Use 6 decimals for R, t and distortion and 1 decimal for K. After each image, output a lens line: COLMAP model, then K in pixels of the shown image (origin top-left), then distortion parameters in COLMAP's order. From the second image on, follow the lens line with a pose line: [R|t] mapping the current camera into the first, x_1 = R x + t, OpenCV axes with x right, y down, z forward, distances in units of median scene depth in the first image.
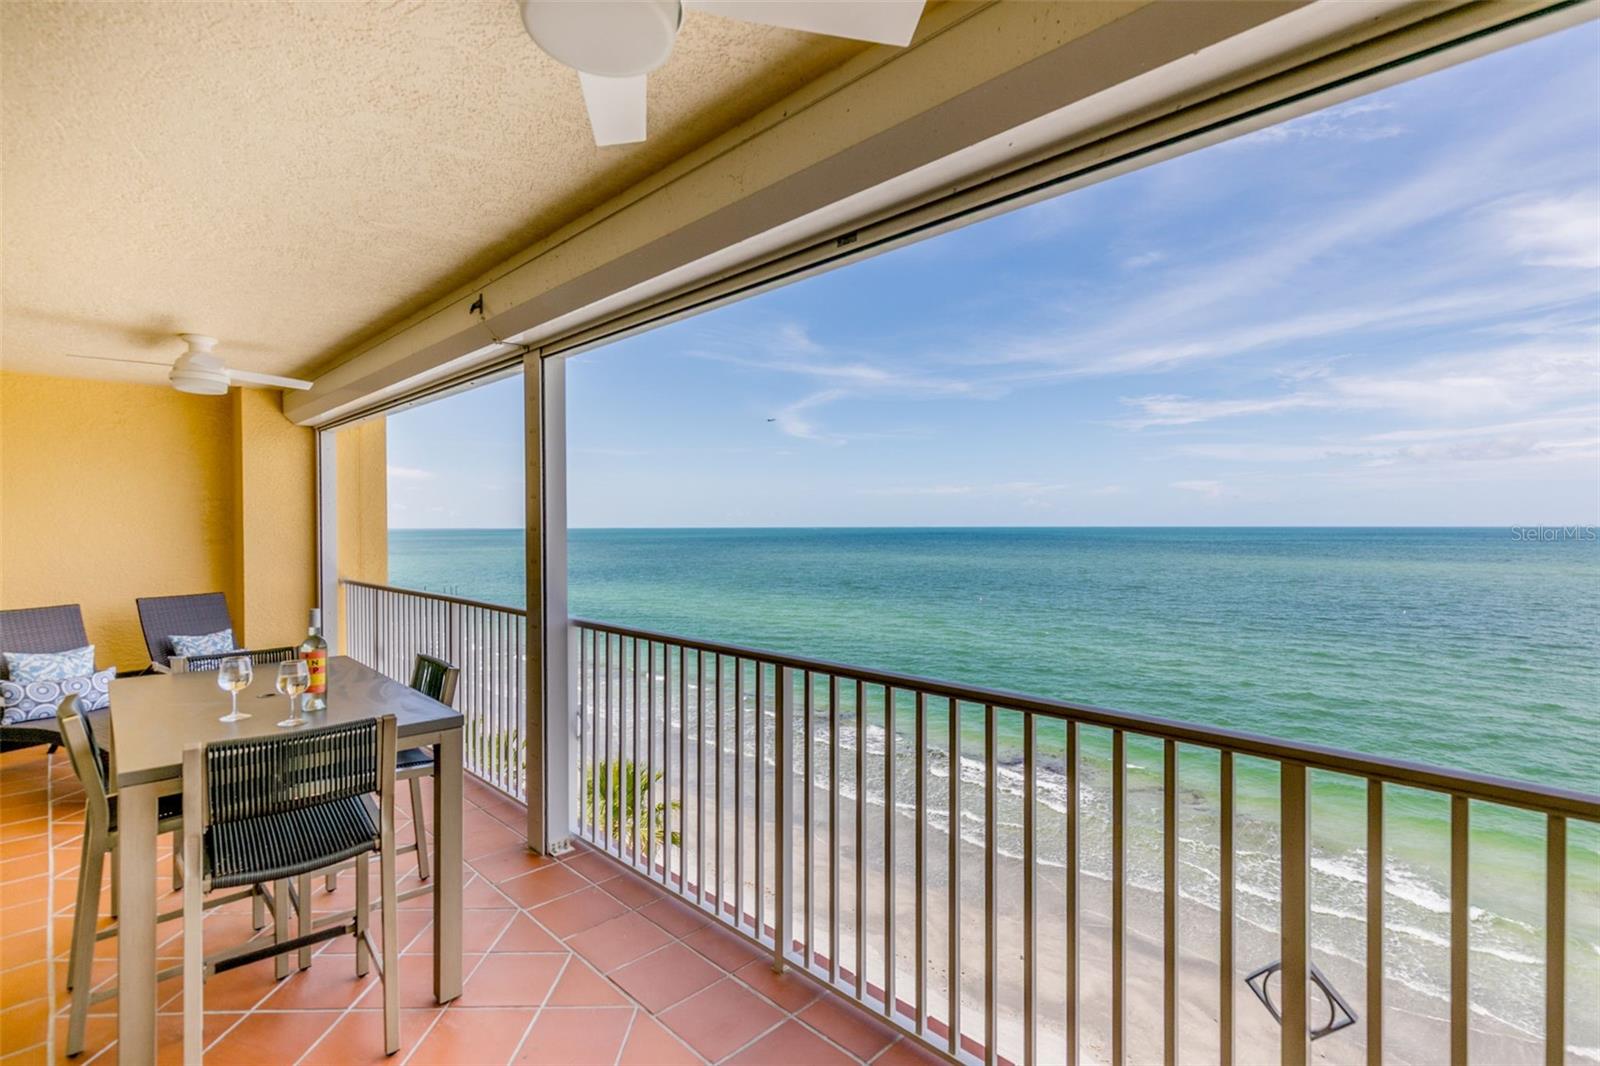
lens RADIAL K [[728.7, 0, 800.2], [0, 728.7, 528.2], [0, 0, 1]] dist [0.004877, -0.000546]
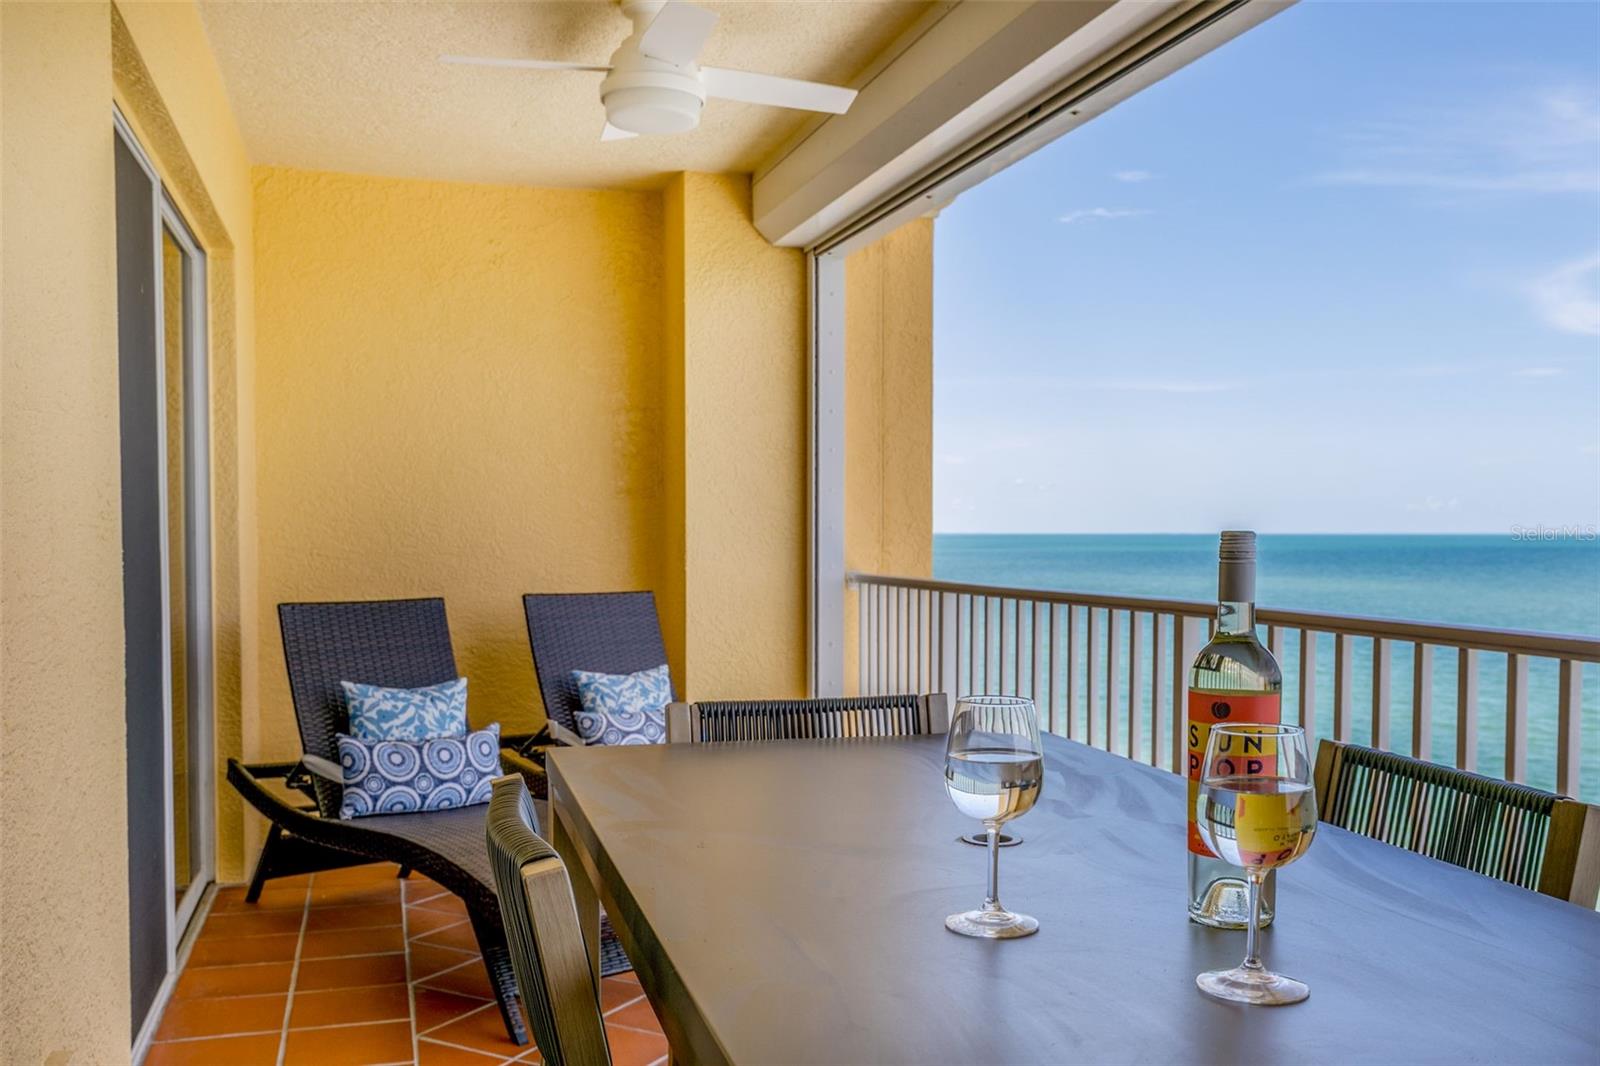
lens RADIAL K [[1430.7, 0, 805.0], [0, 1430.7, 541.7], [0, 0, 1]] dist [-0.000193, -0.001292]
pose [[0.873555, 0.003948, -0.486709, -0.254161], [-0.001139, 0.999981, 0.006067, 0.054090], [0.486723, -0.004746, 0.873543, 0.226671]]
